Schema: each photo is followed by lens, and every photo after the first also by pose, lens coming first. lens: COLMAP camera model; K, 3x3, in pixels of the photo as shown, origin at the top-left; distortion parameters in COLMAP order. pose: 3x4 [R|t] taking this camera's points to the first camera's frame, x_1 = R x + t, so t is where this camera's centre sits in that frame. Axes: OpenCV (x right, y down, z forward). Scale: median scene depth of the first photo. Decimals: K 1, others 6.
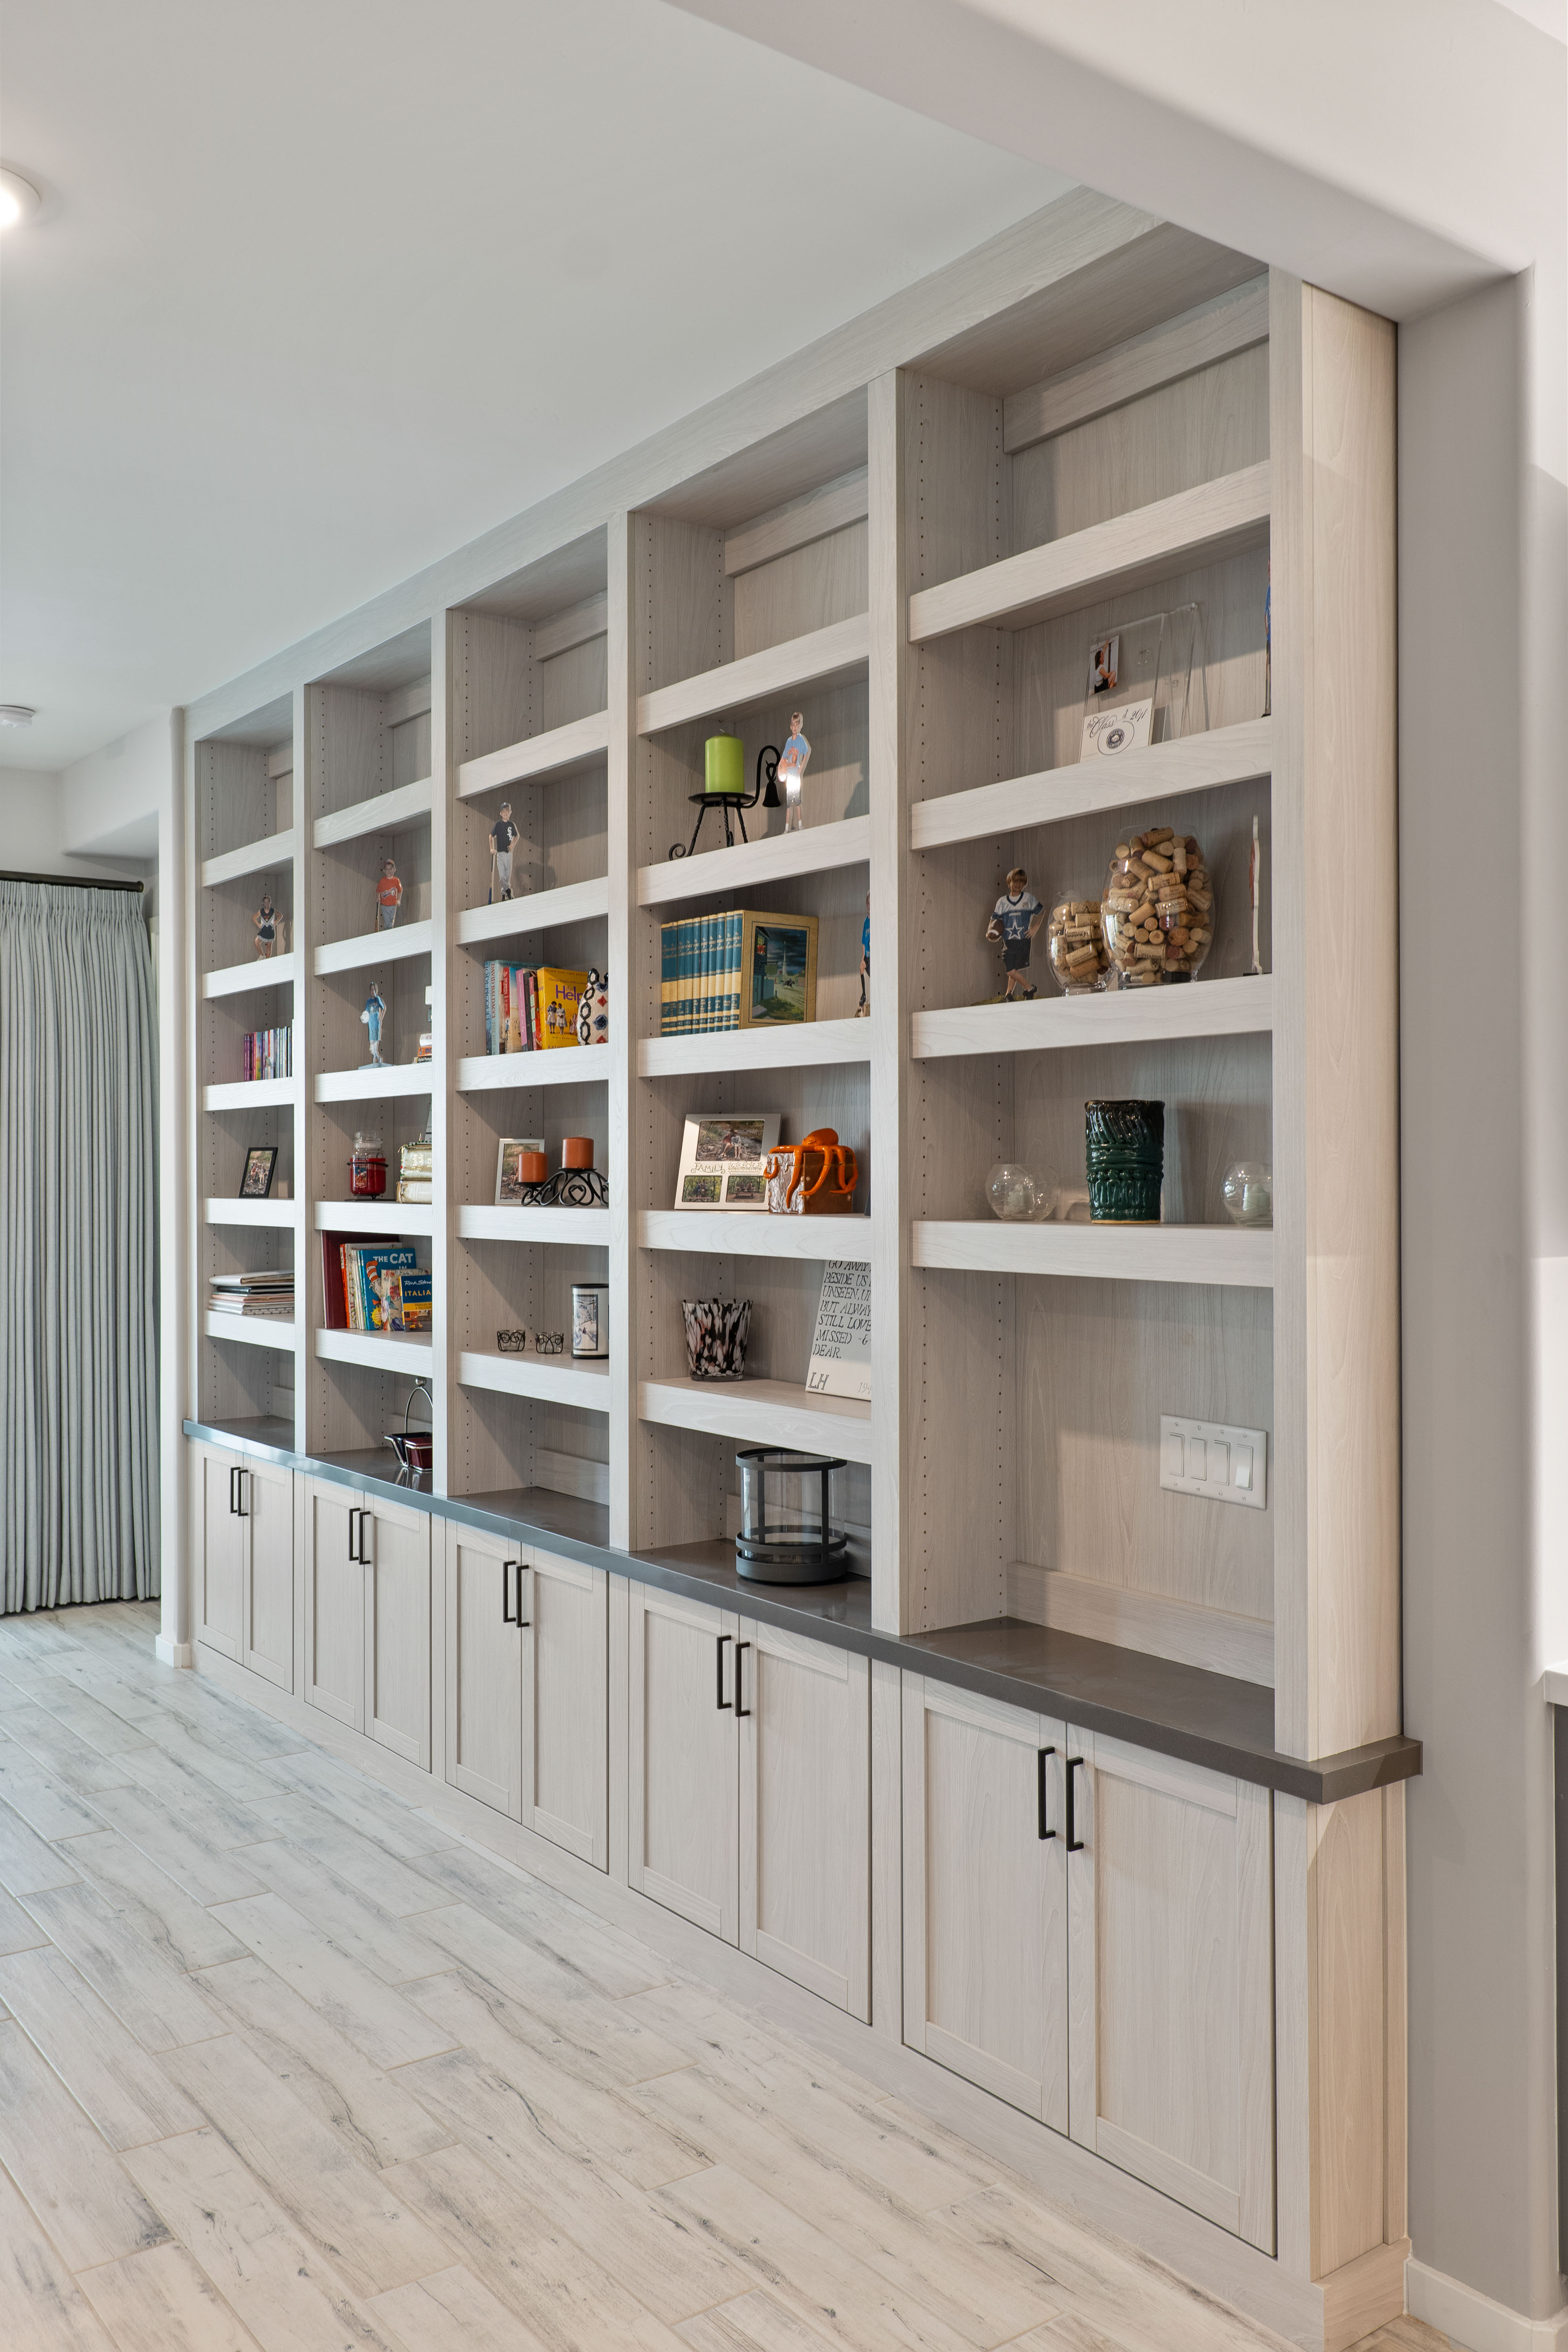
lens RADIAL K [[1894.5, 0, 785.3], [0, 1894.5, 1165.1], [0, 0, 1]] dist [0.004115, -0.001468]
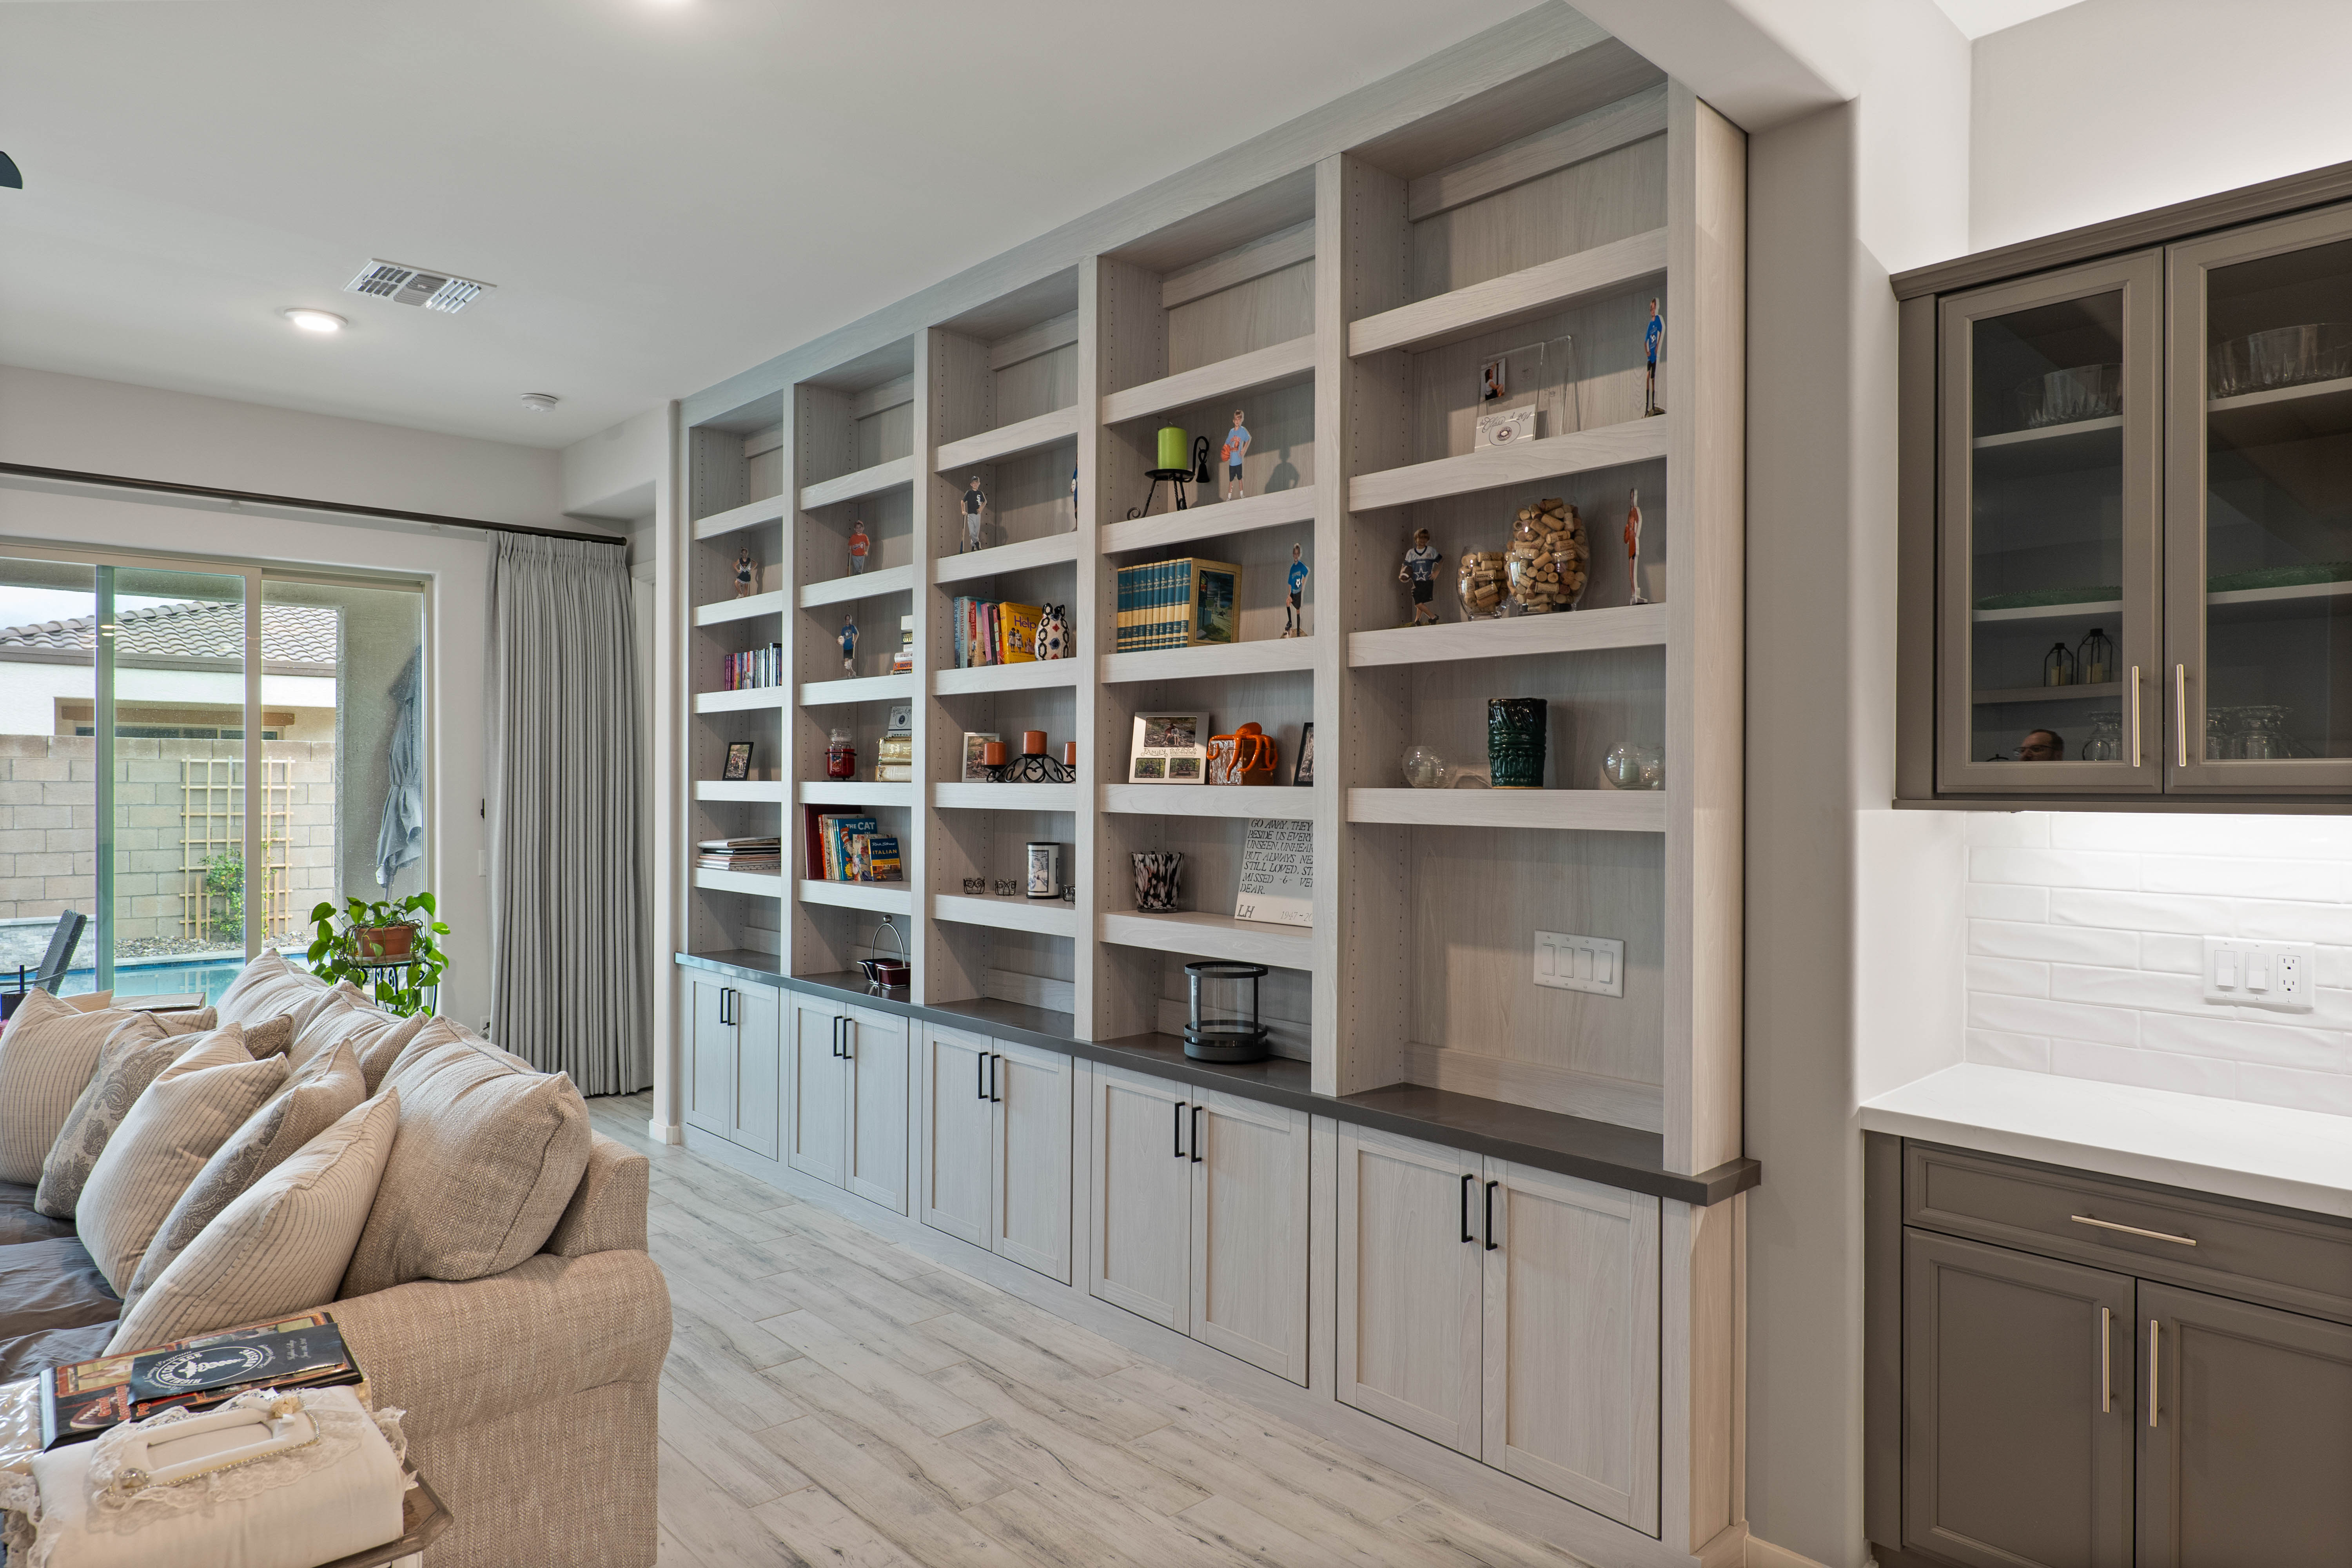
lens RADIAL K [[1399.9, 0, 1167.4], [0, 1399.9, 779.8], [0, 0, 1]] dist [0.000915, 0.001478]
pose [[0.993728, 0.008861, 0.111474, -0.149005], [-0.009057, 0.999958, 0.001249, 0.020528], [-0.111458, -0.002251, 0.993767, 0.024511]]
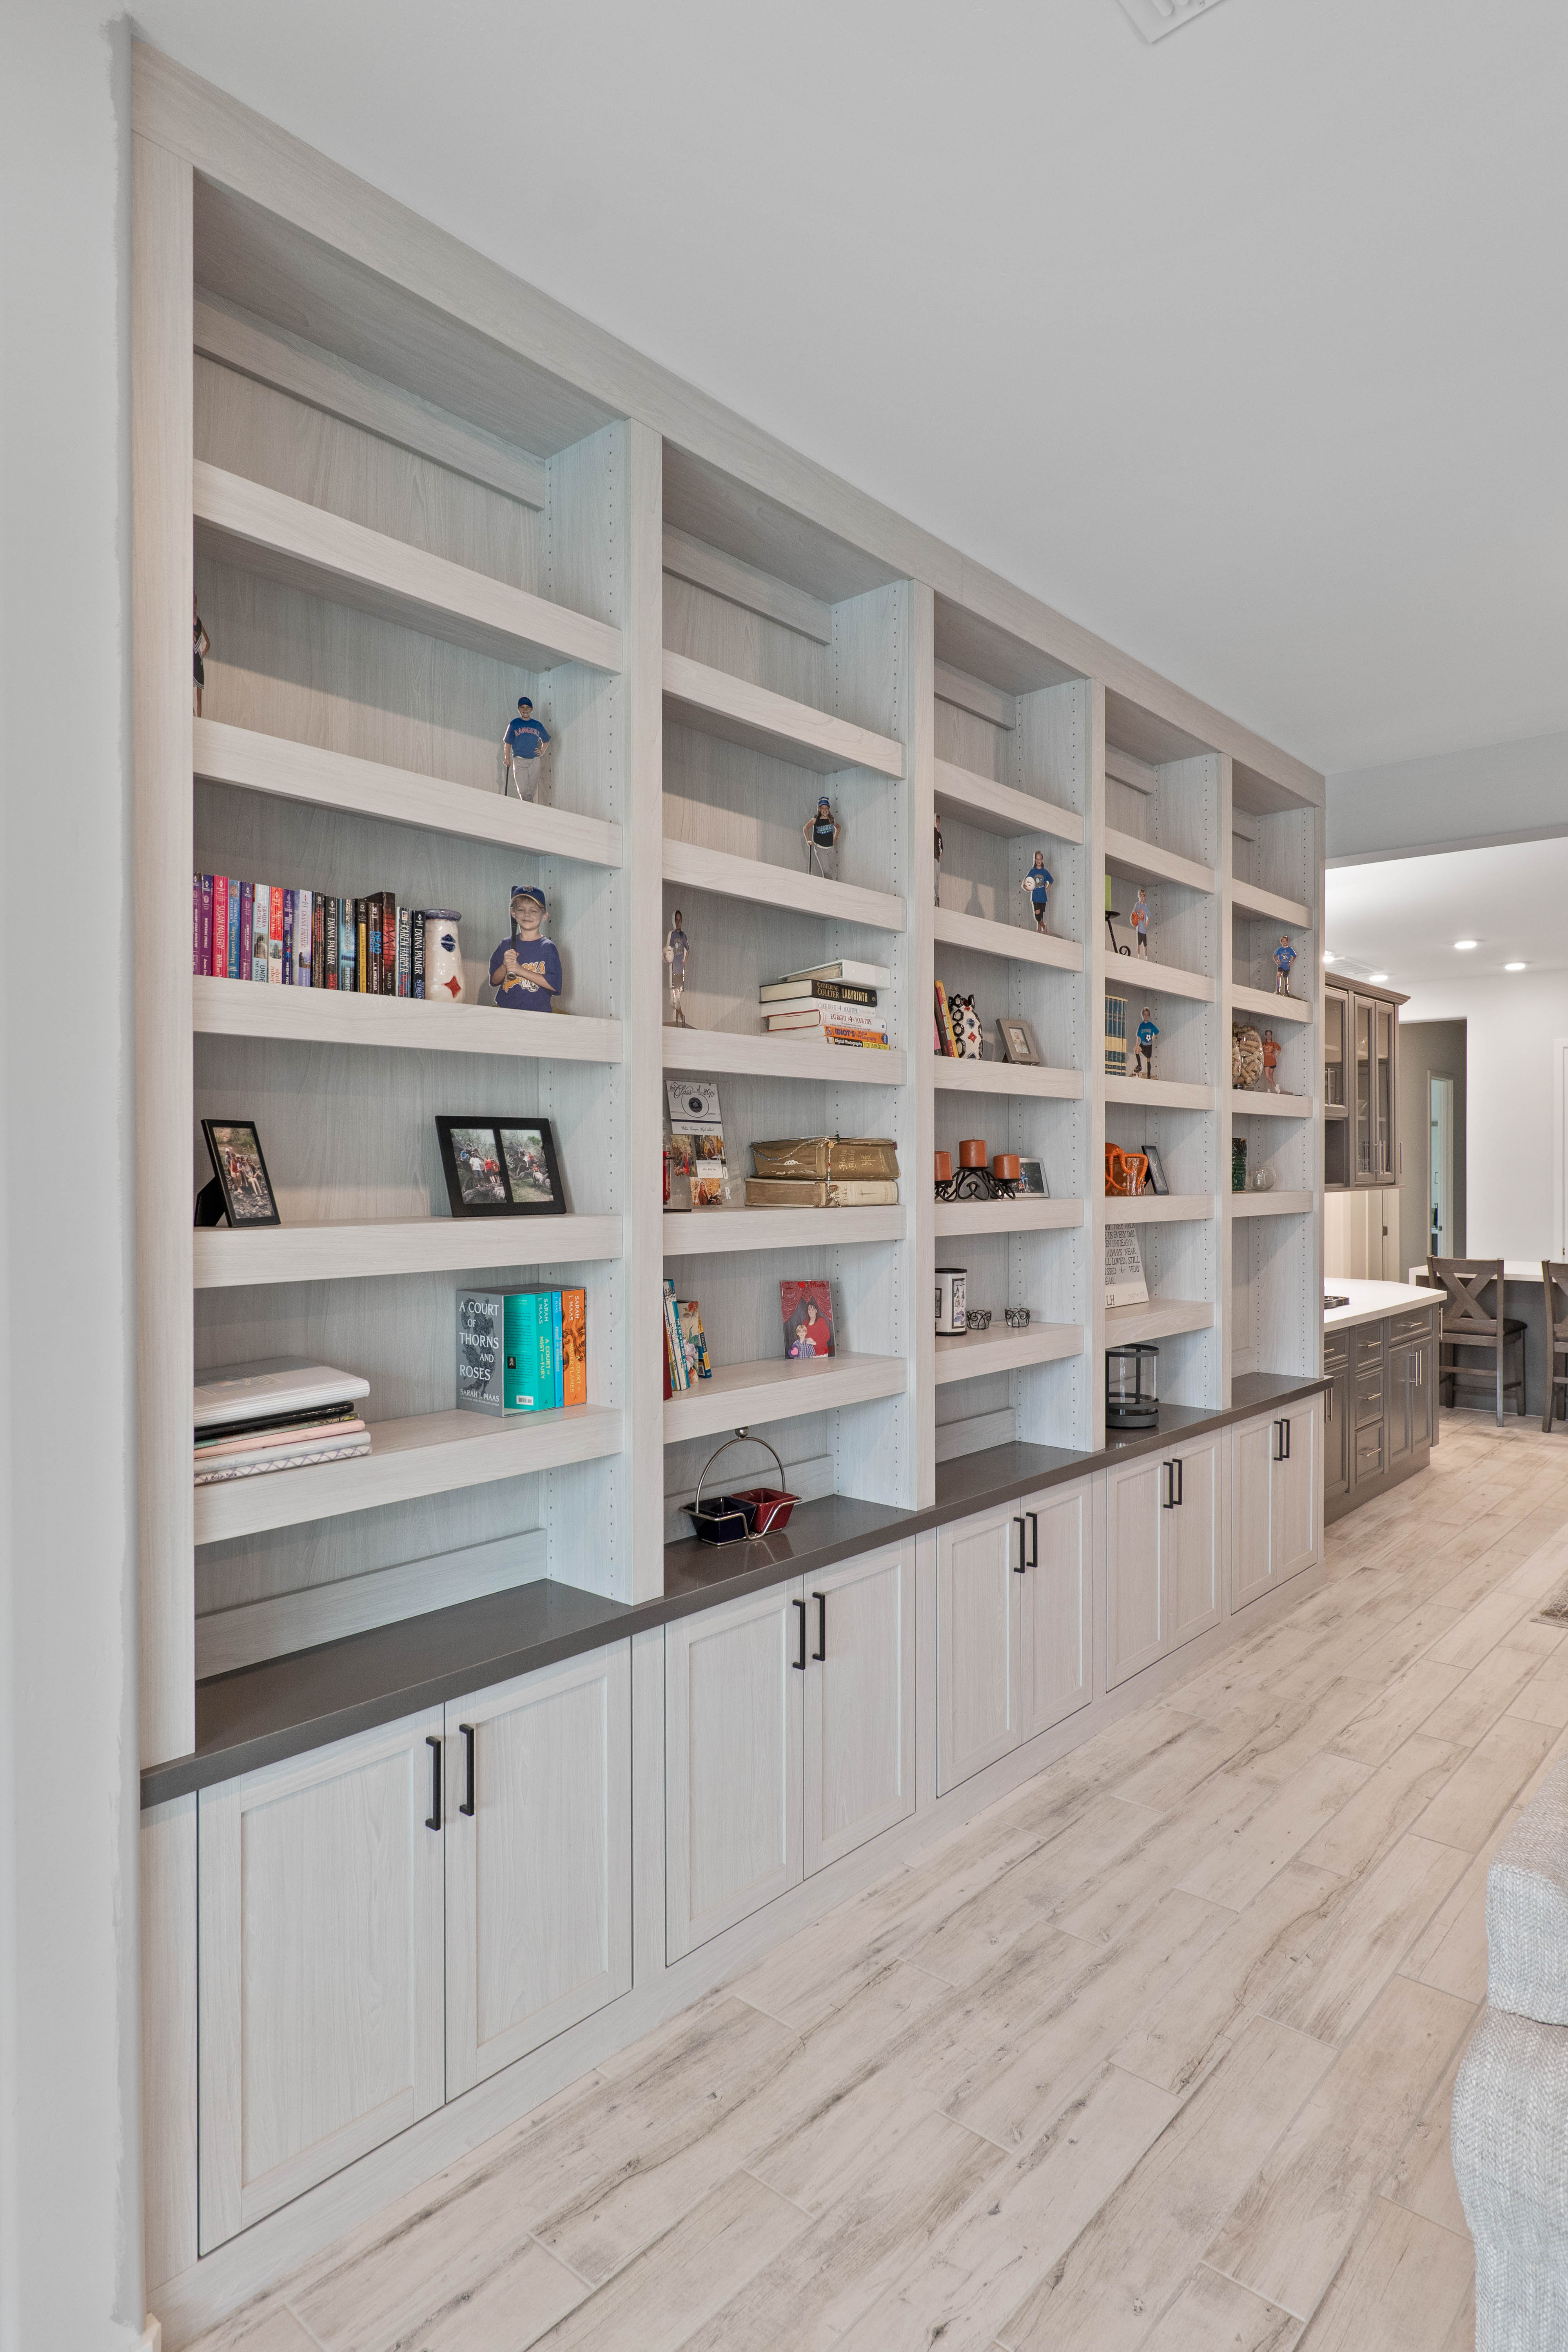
lens RADIAL K [[1303.6, 0, 789.6], [0, 1303.6, 1177.4], [0, 0, 1]] dist [0.002093, -0.001361]
pose [[-0.203886, 0.000527, 0.978994, -1.010903], [0.004547, 0.999990, 0.000409, 0.008242], [-0.978984, 0.004535, -0.203887, 1.495150]]
